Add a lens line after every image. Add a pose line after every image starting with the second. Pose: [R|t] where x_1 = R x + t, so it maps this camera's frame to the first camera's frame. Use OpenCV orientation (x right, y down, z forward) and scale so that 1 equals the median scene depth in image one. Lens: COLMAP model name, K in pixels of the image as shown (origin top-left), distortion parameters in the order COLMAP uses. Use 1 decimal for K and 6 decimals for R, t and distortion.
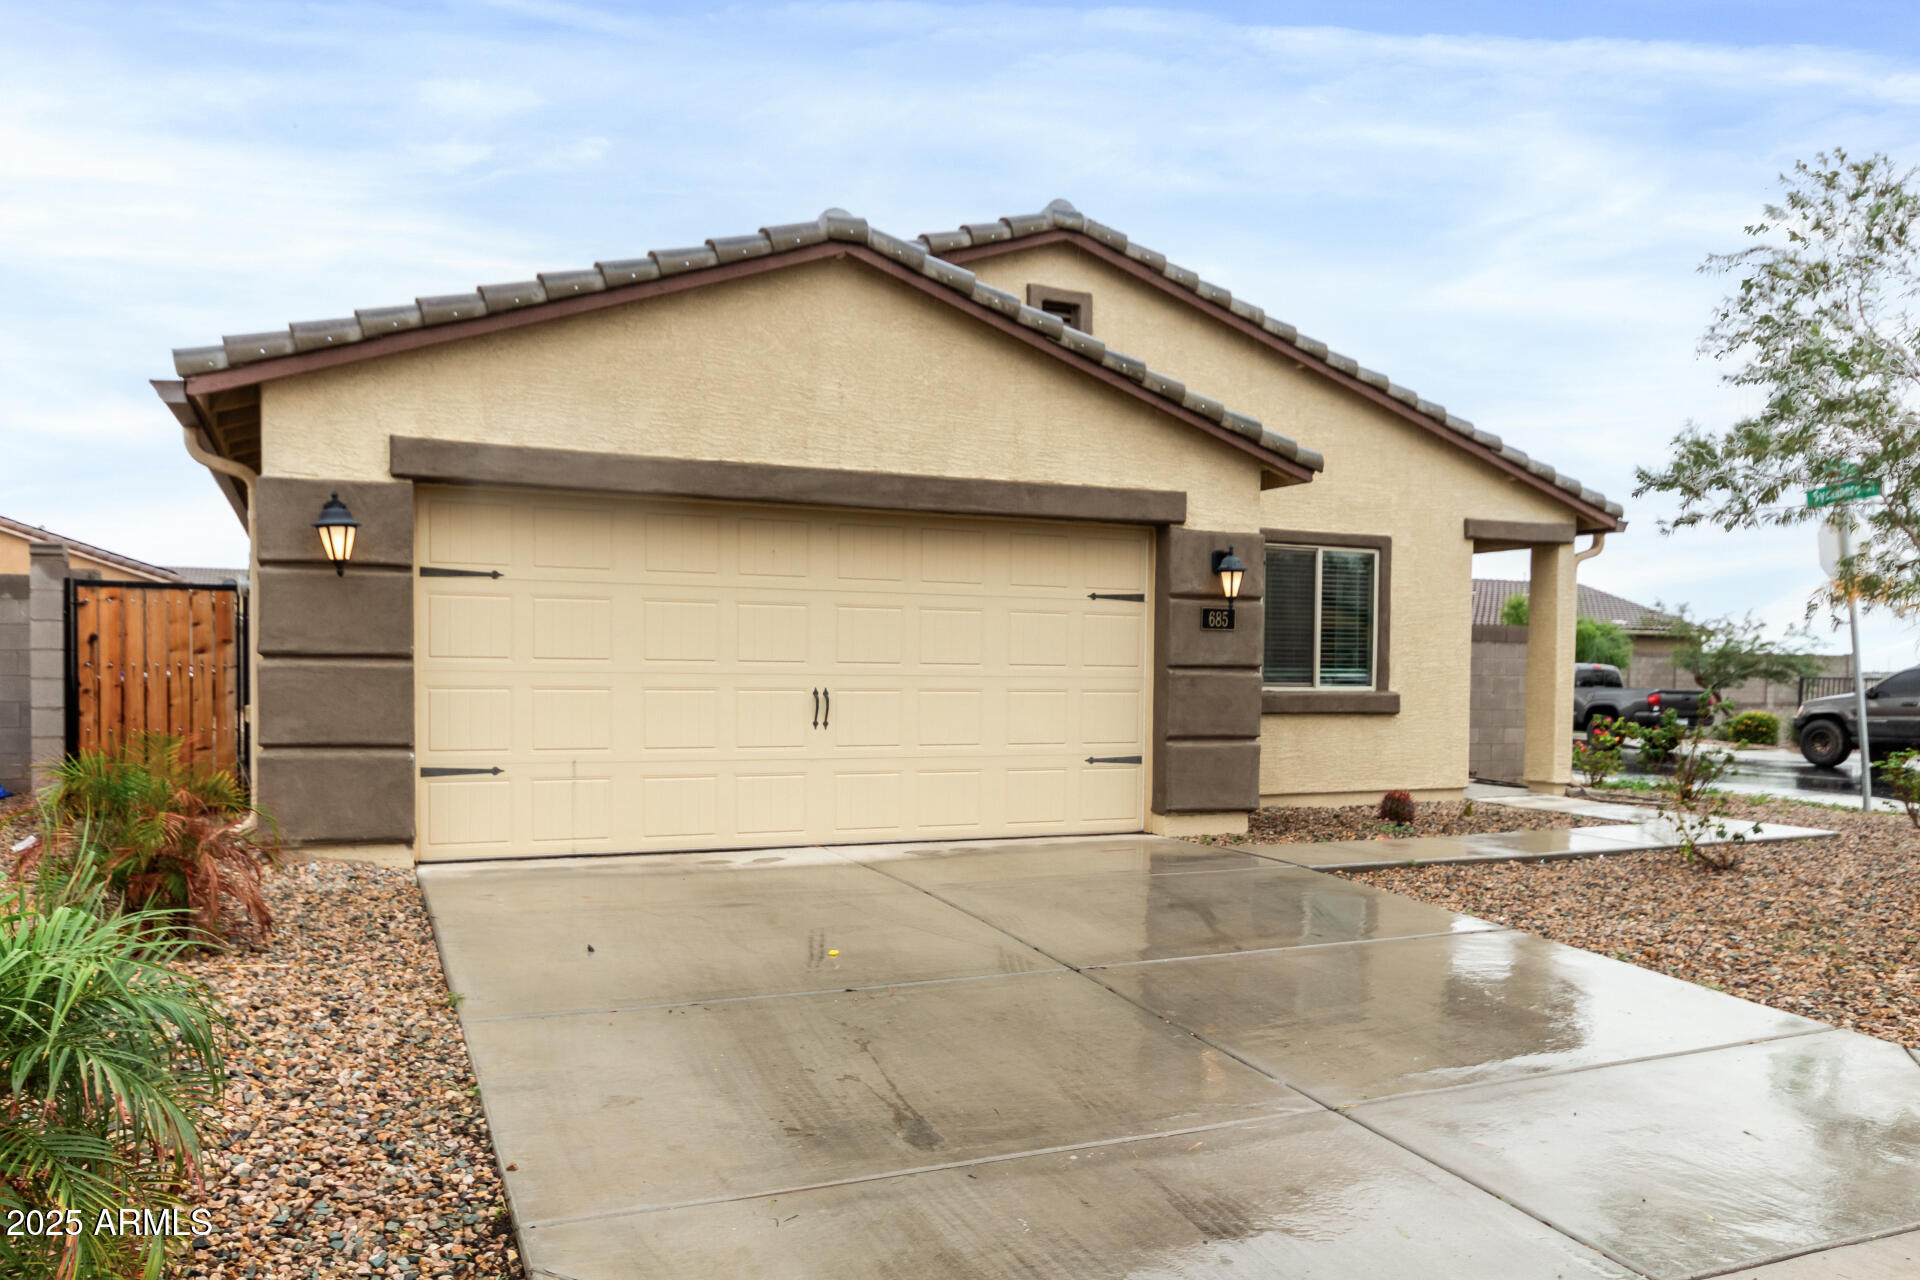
lens RADIAL K [[1369.8, 0, 959.8], [0, 1369.8, 643.9], [0, 0, 1]] dist [0.003292, 0.000096]
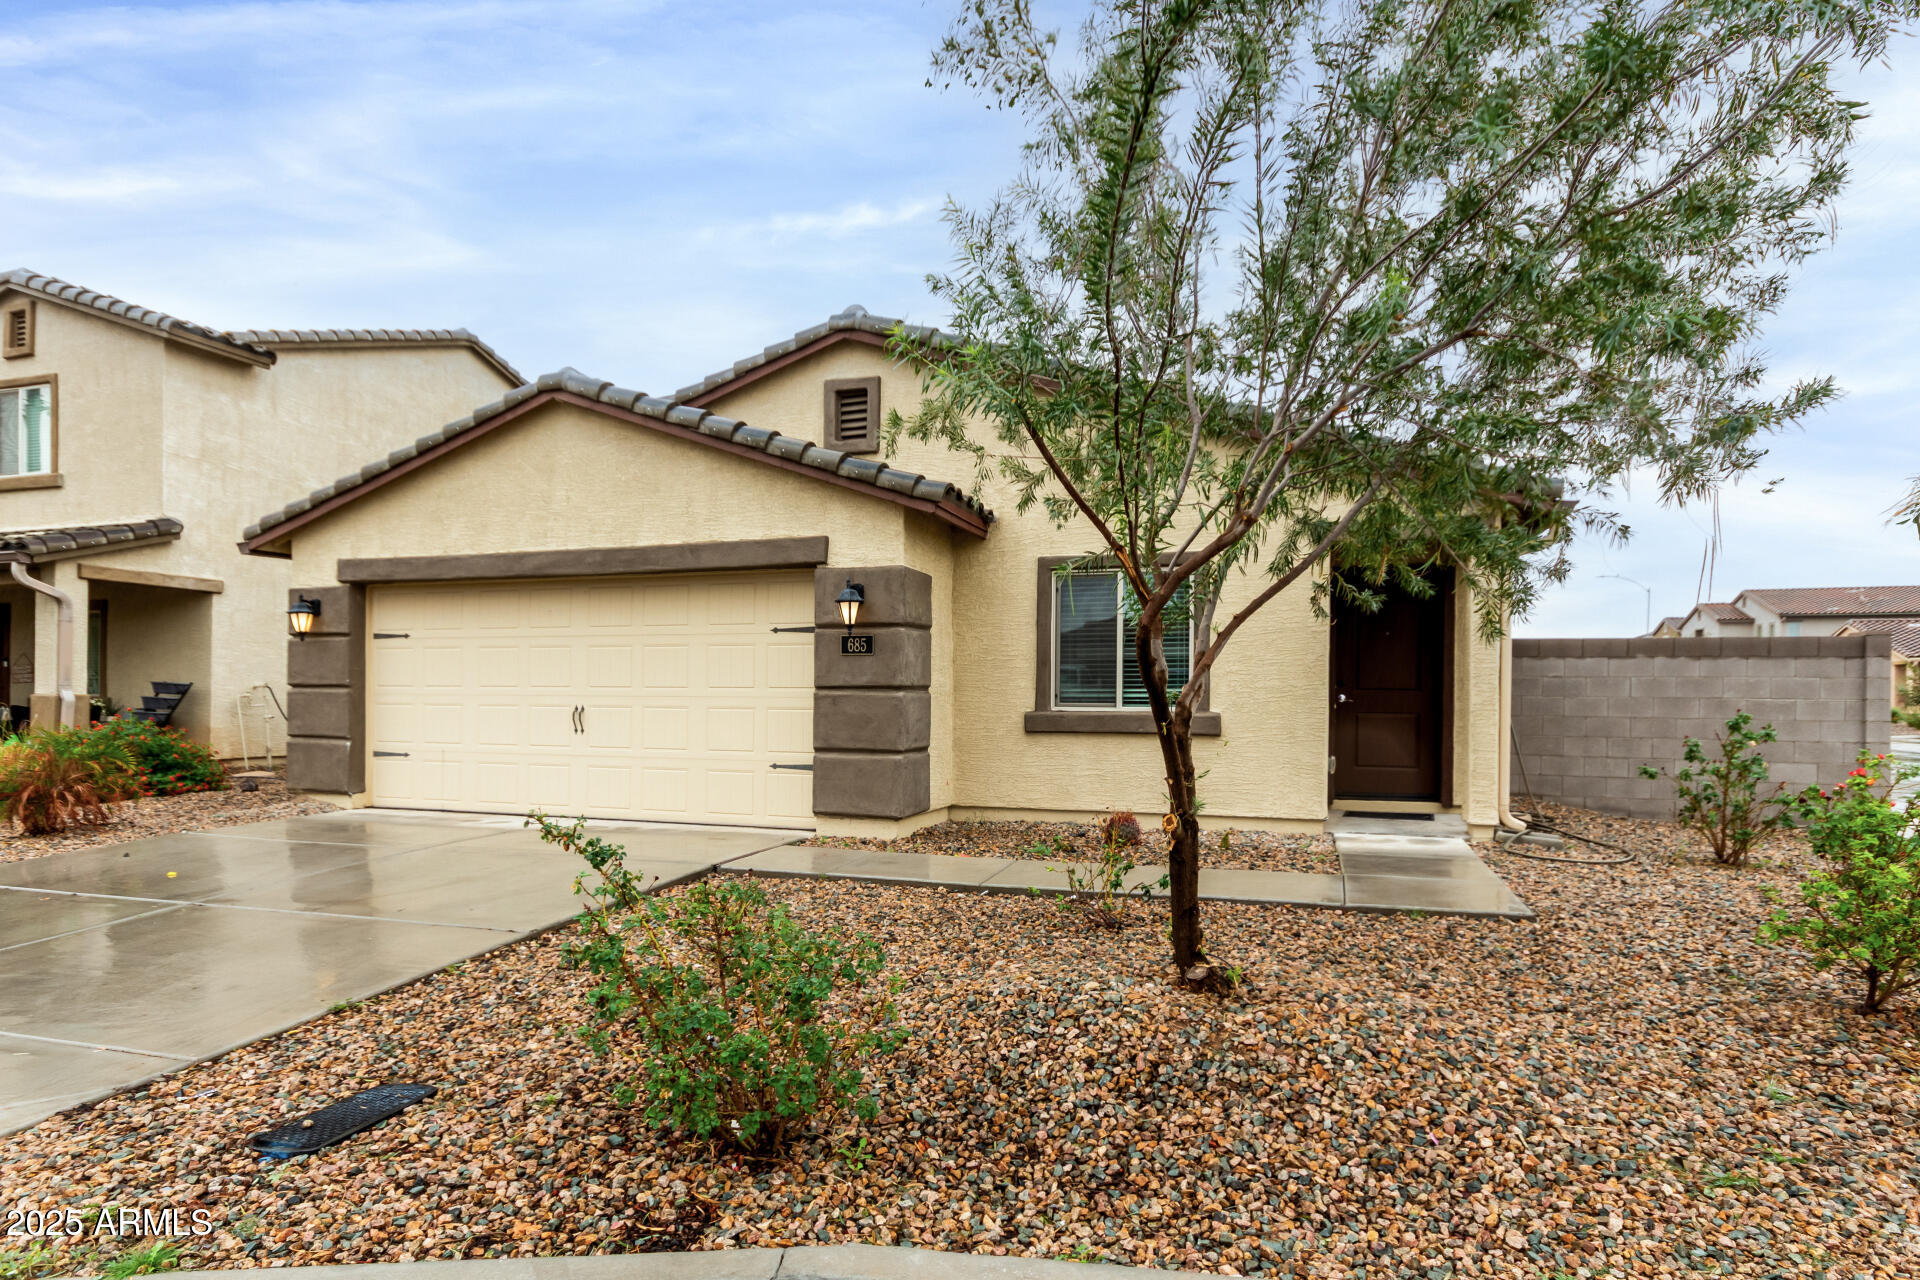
lens RADIAL K [[978.8, 0, 959.7], [0, 978.8, 655.9], [0, 0, 1]] dist [-0.001819, -0.001238]
pose [[0.762491, -0.033896, -0.646111, 0.834464], [0.014666, 0.999276, -0.035115, 0.022004], [0.646833, 0.017299, 0.762436, 0.477085]]
